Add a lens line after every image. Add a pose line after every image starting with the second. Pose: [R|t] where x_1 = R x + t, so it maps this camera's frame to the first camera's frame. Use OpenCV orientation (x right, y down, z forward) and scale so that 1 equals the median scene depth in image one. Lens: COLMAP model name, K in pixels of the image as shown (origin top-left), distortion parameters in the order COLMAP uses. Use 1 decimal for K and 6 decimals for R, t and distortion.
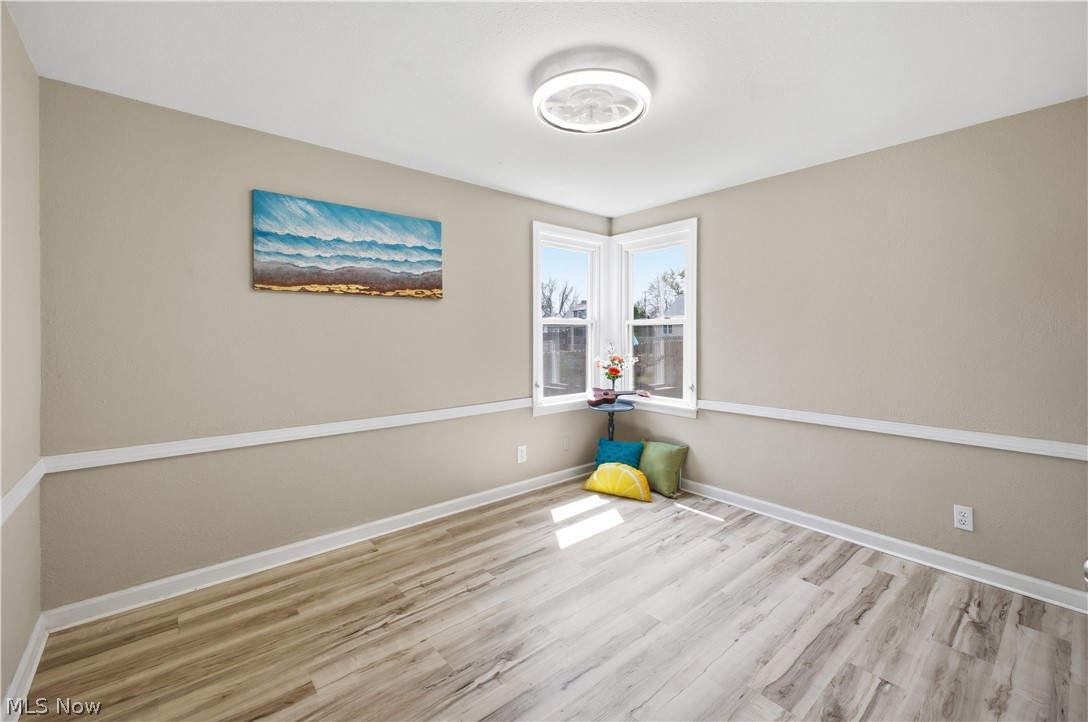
lens RADIAL K [[435.5, 0, 546.6], [0, 435.5, 333.2], [0, 0, 1]] dist [-0.000563, -0.000259]
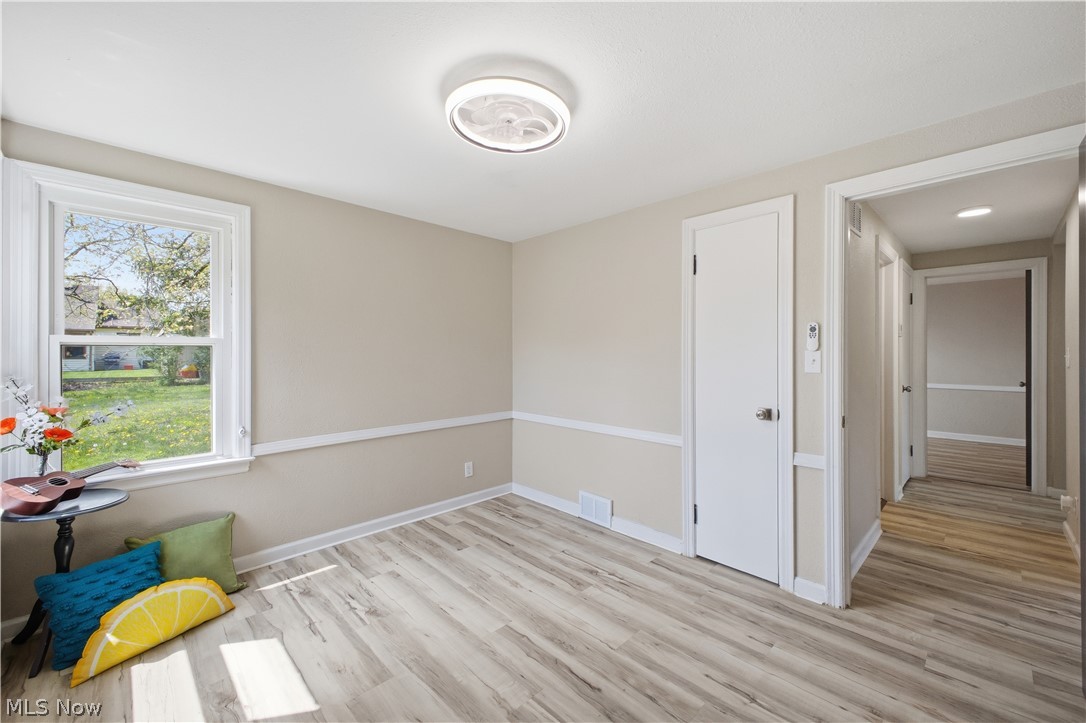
lens RADIAL K [[447.4, 0, 546.1], [0, 447.4, 350.2], [0, 0, 1]] dist [0.000300, 0.000032]
pose [[-0.077223, -0.000288, 0.997014, -0.615109], [0.002145, 0.999998, 0.000455, -0.018401], [-0.997012, 0.002174, -0.077222, 0.702979]]
